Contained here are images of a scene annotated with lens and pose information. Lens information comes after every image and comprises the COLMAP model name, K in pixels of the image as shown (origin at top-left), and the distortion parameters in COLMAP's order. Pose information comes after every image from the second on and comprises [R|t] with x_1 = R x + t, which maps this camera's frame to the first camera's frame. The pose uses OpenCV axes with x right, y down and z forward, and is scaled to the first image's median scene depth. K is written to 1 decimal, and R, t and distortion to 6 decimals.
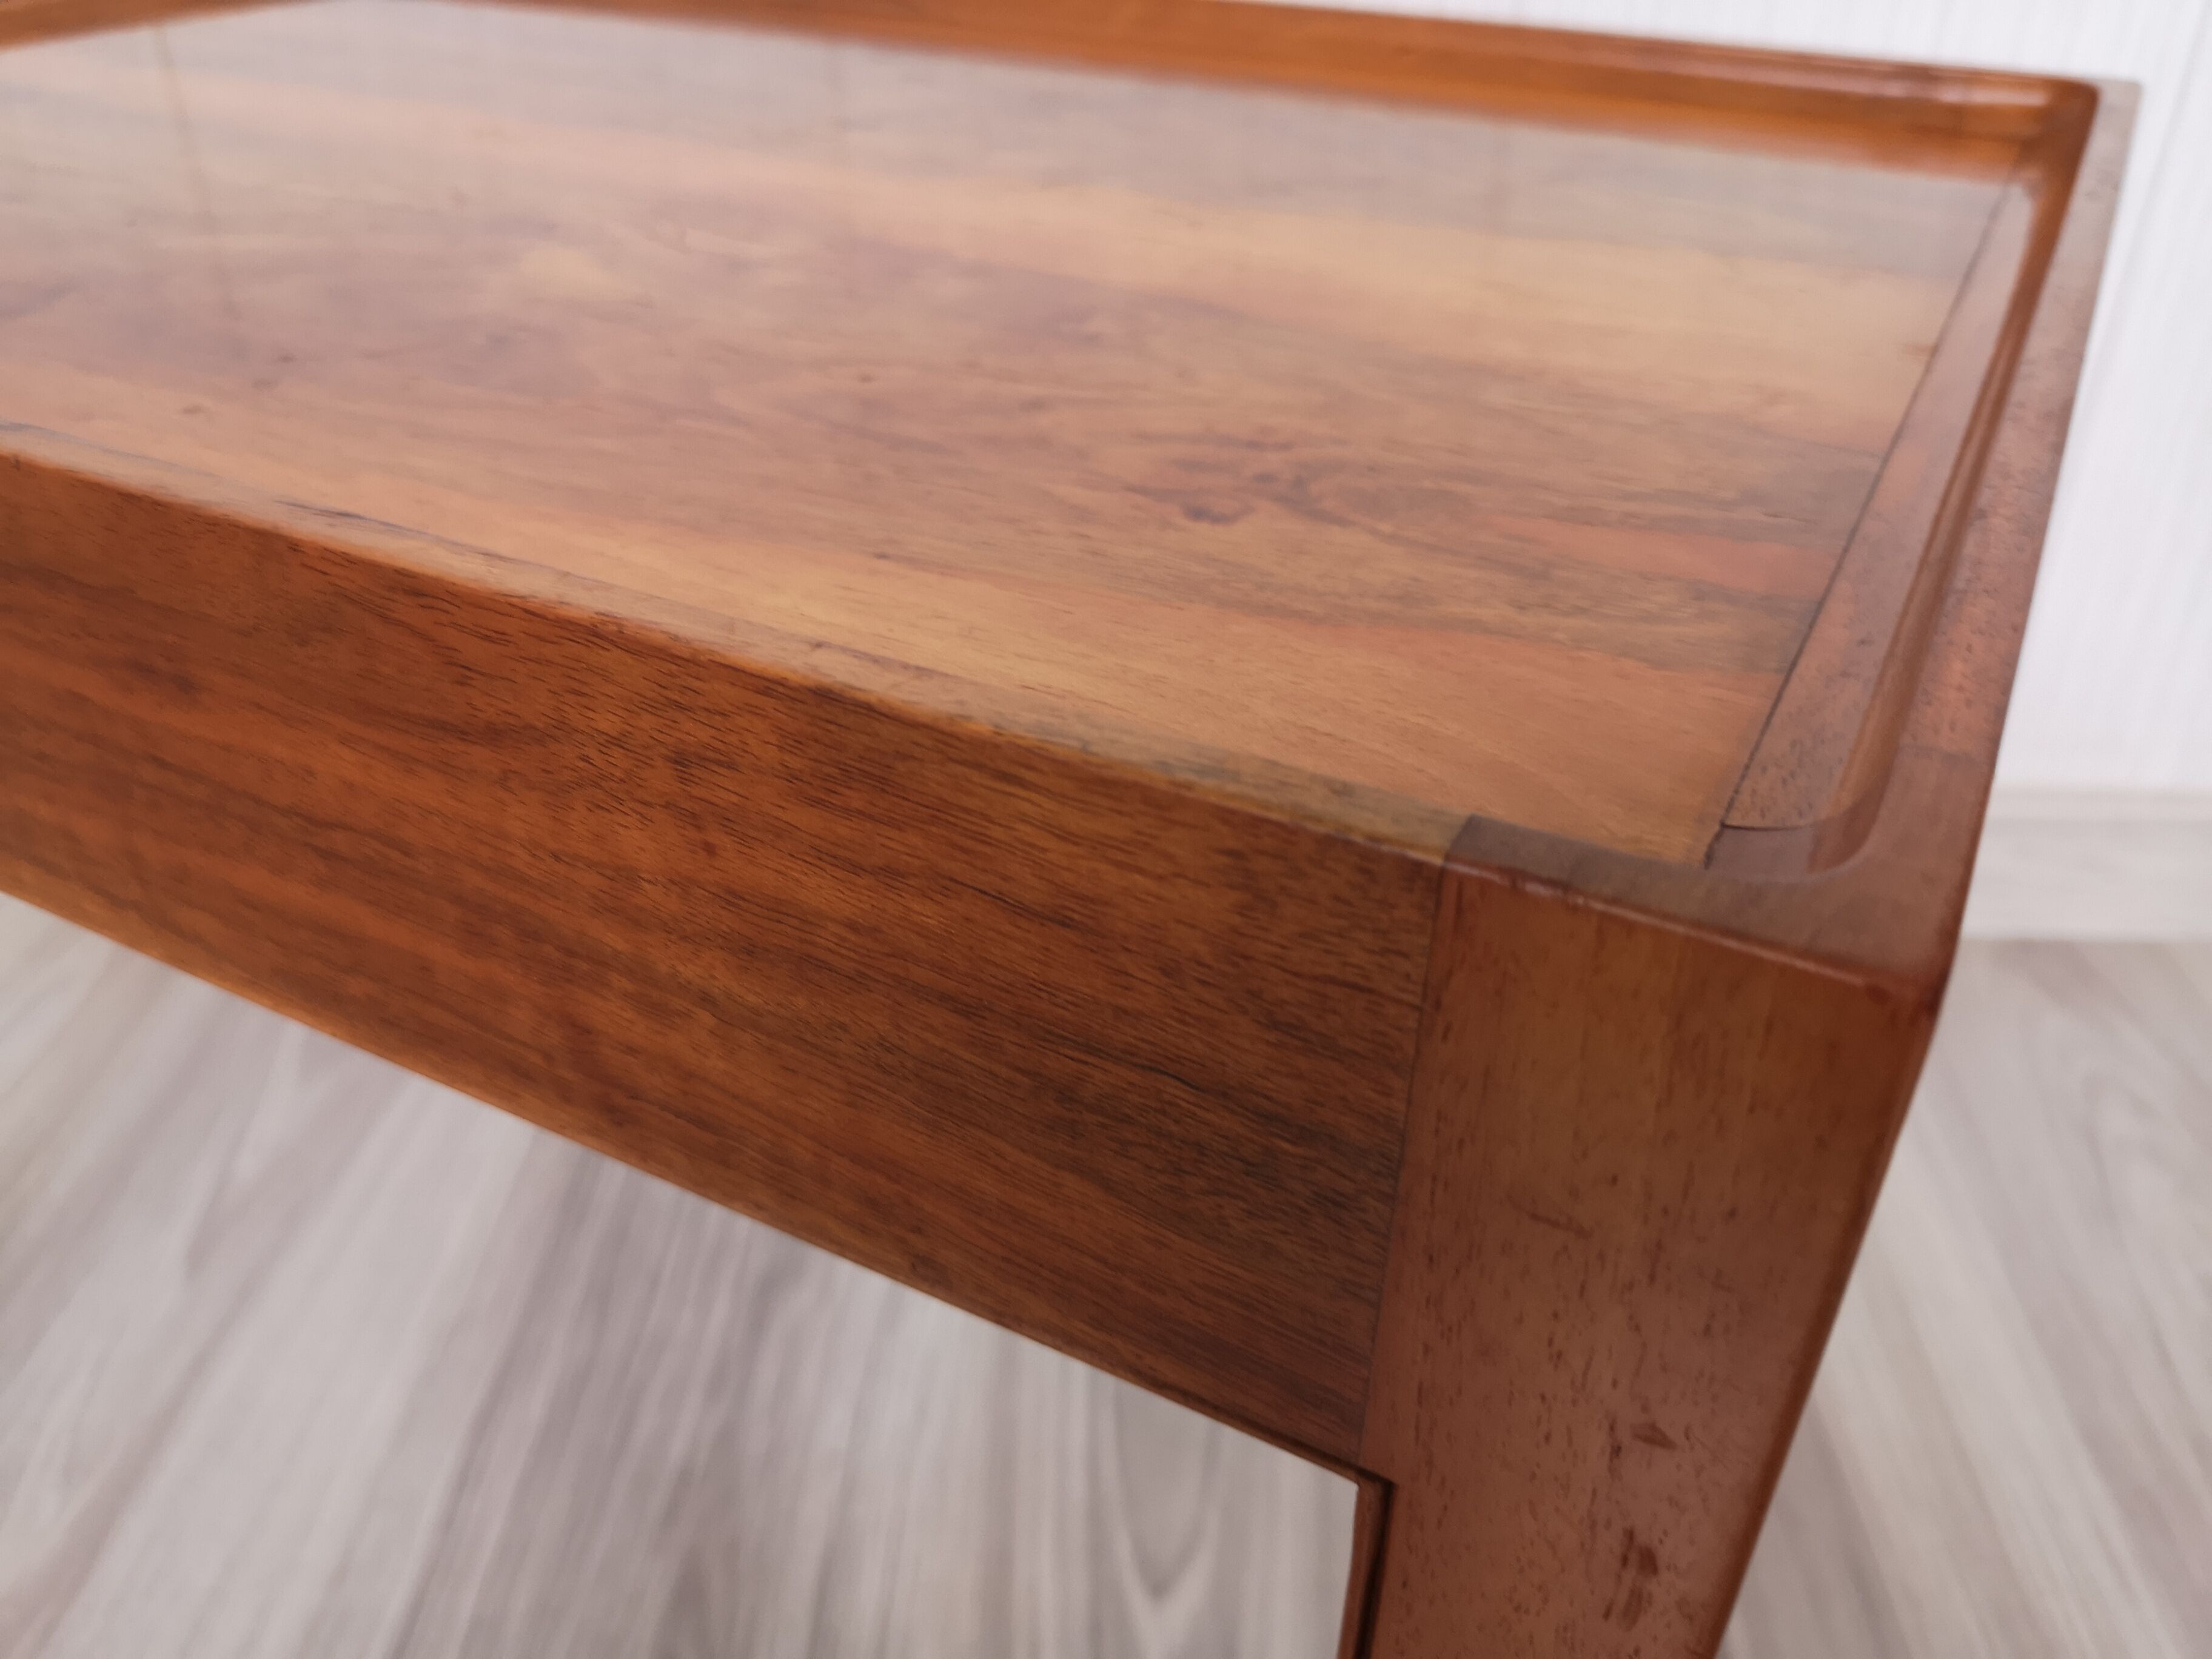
lens RADIAL K [[1777.7, 0, 1114.1], [0, 1777.7, 819.5], [0, 0, 1]] dist [0.020112, -0.040809]
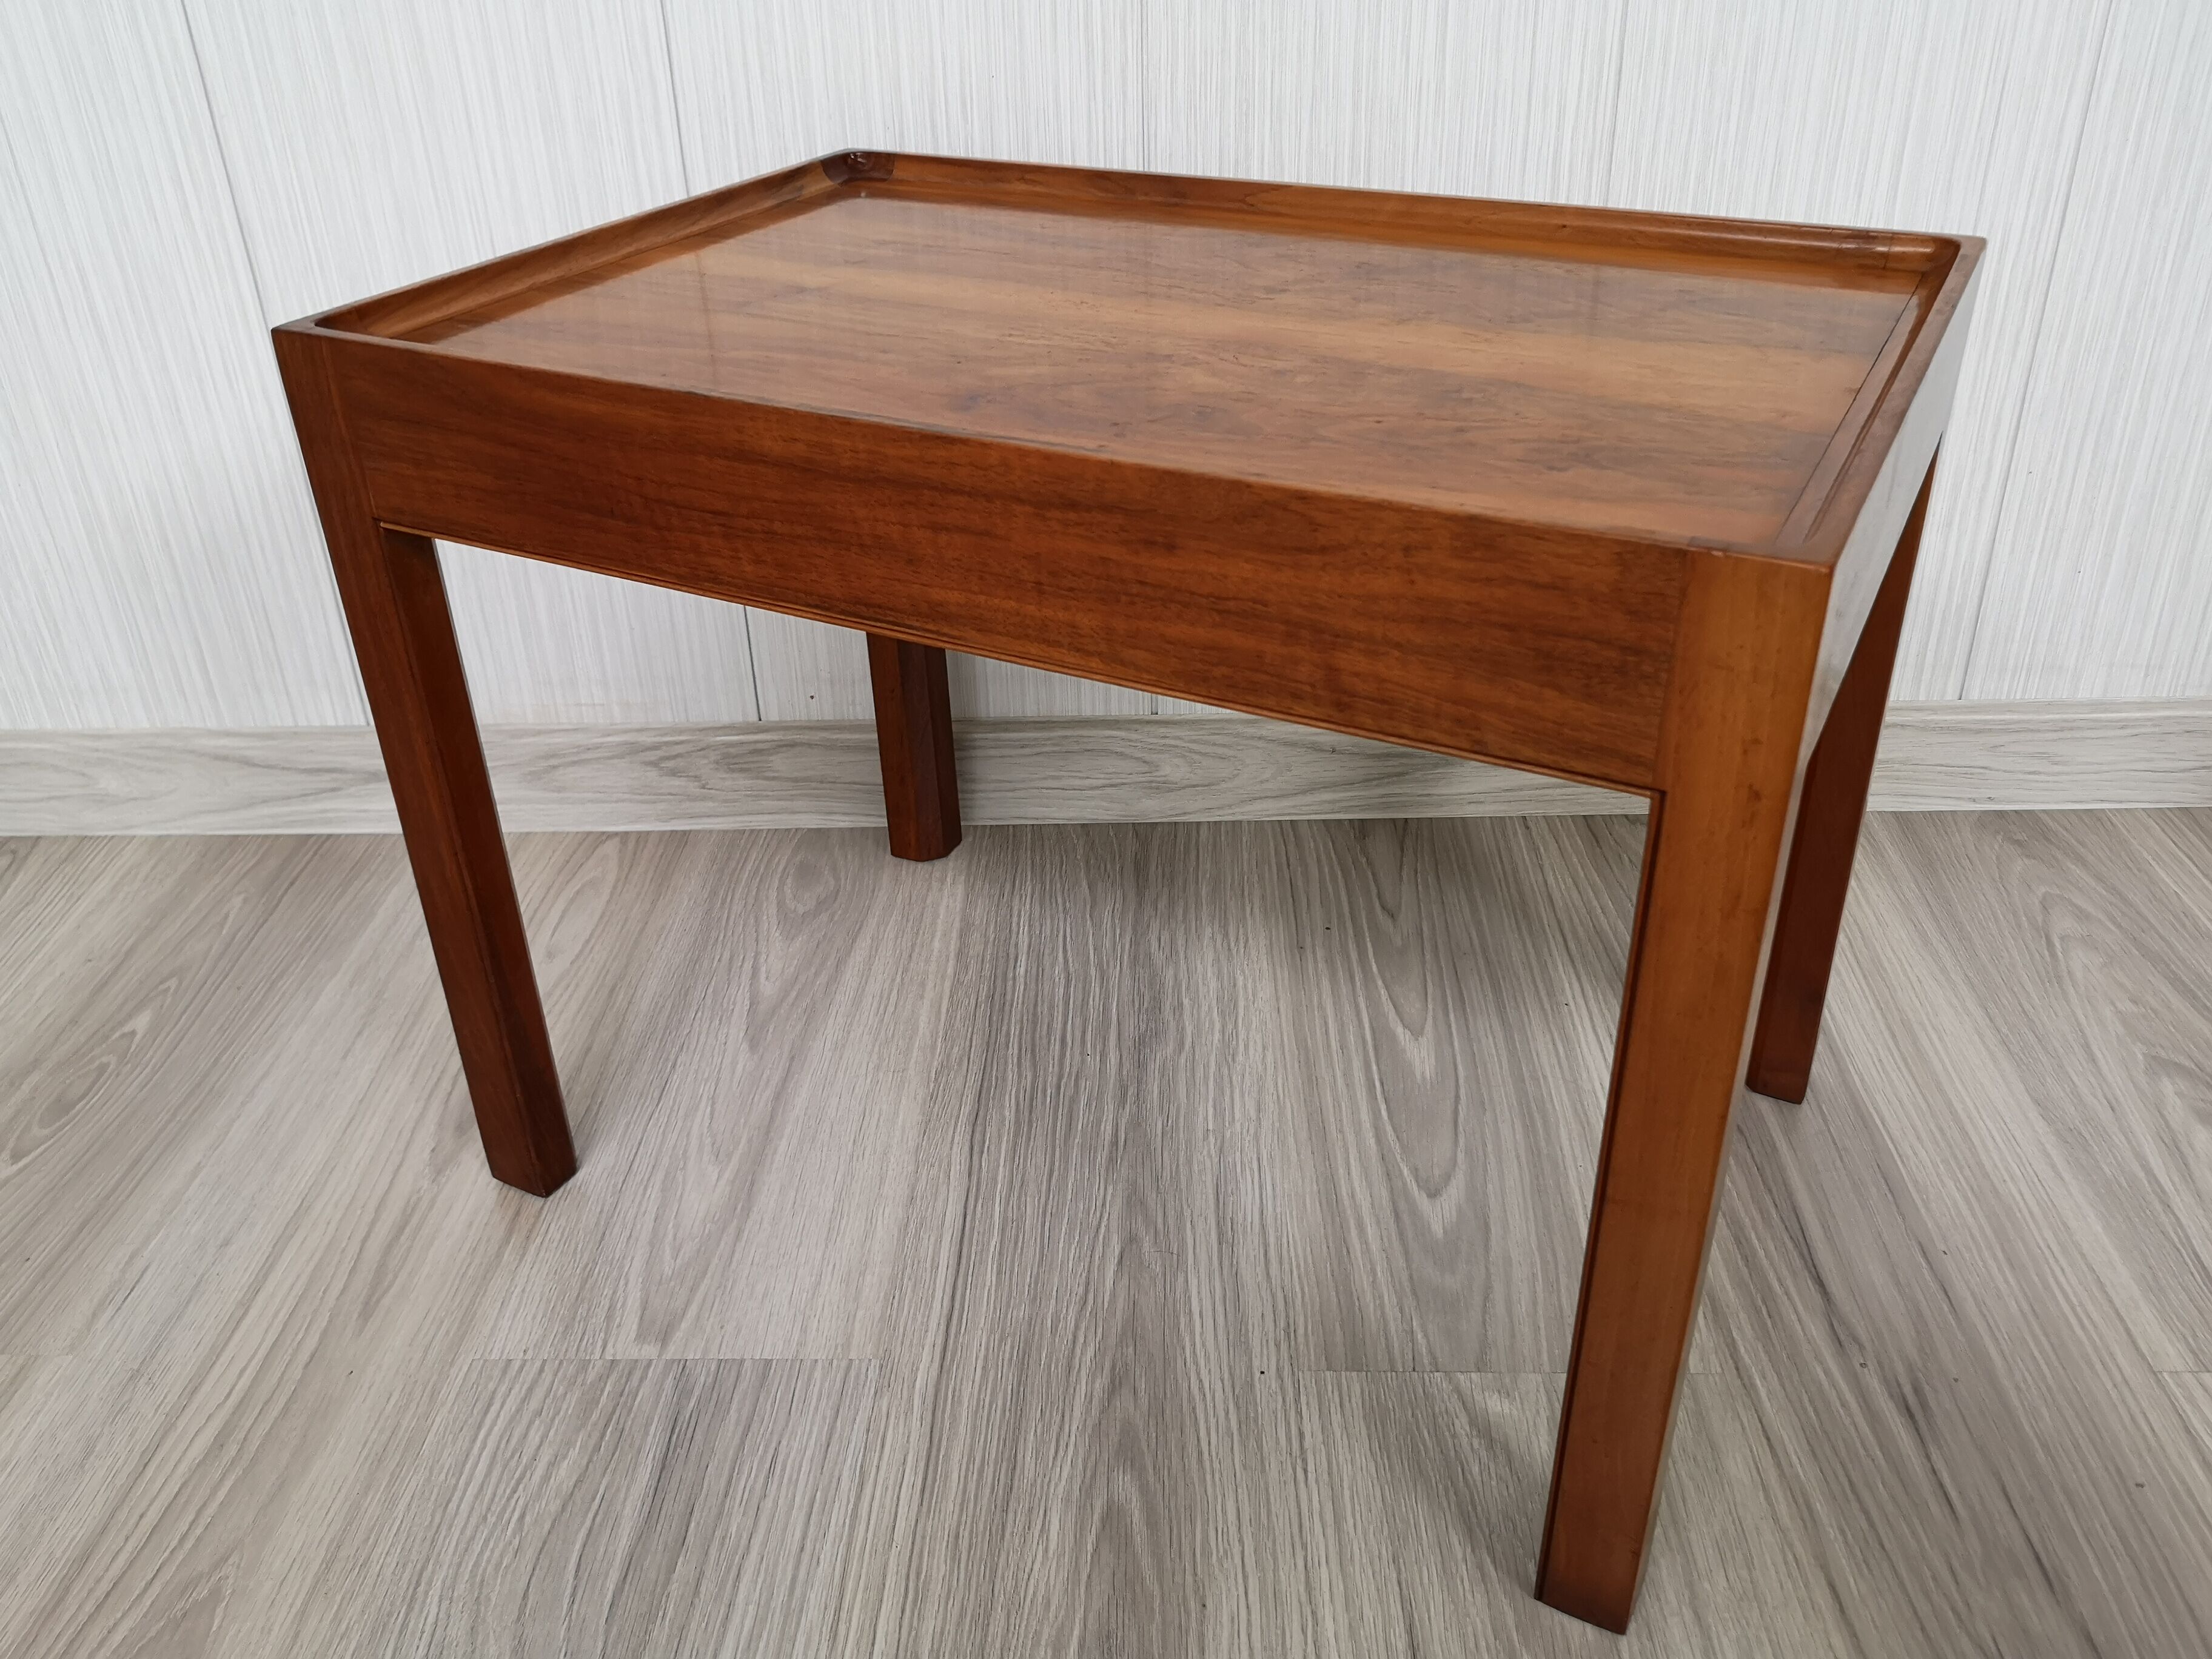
lens RADIAL K [[1777.7, 0, 1123.2], [0, 1777.7, 825.2], [0, 0, 1]] dist [0.020112, -0.040809]
pose [[0.999150, -0.035761, -0.020501, -0.550530], [0.035042, 0.998794, -0.034386, 0.415623], [0.021706, 0.033639, 0.999198, -1.574961]]
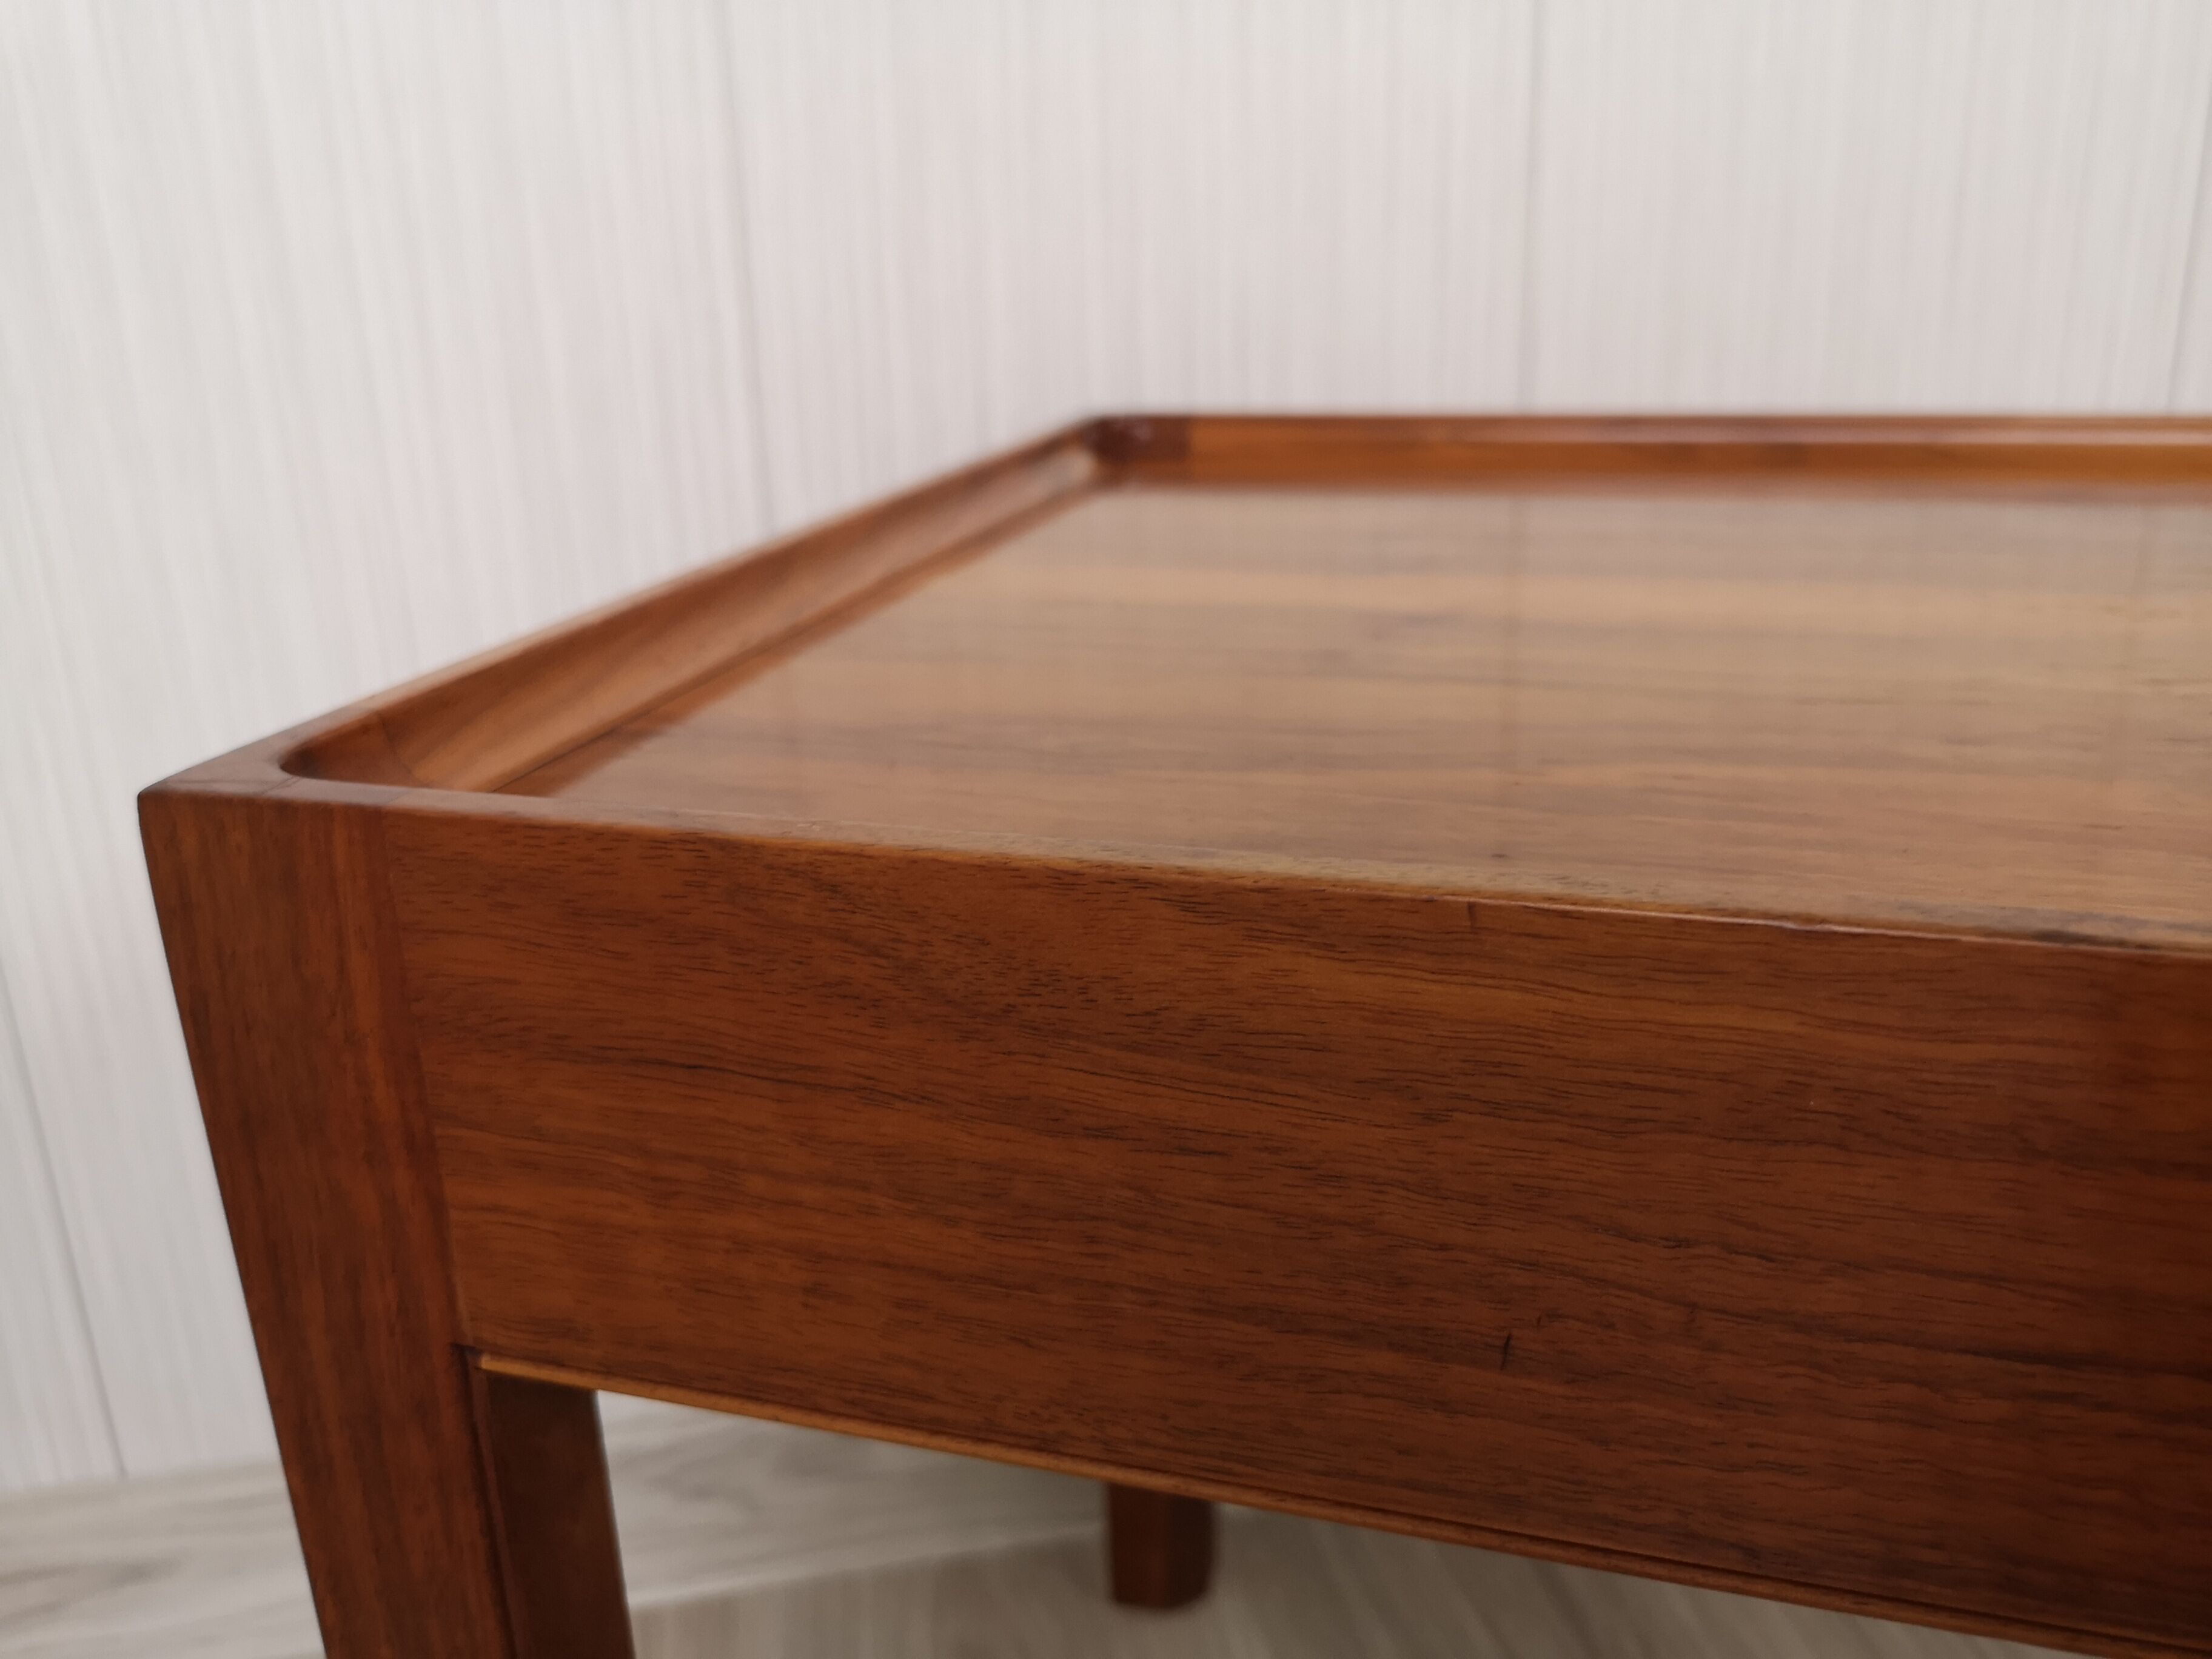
lens RADIAL K [[1777.7, 0, 1102.7], [0, 1777.7, 831.1], [0, 0, 1]] dist [0.020112, -0.040809]
pose [[0.980148, -0.107640, 0.166501, -1.798194], [0.143171, 0.965204, -0.218822, -0.350594], [-0.137154, 0.238316, 0.961454, 0.616681]]
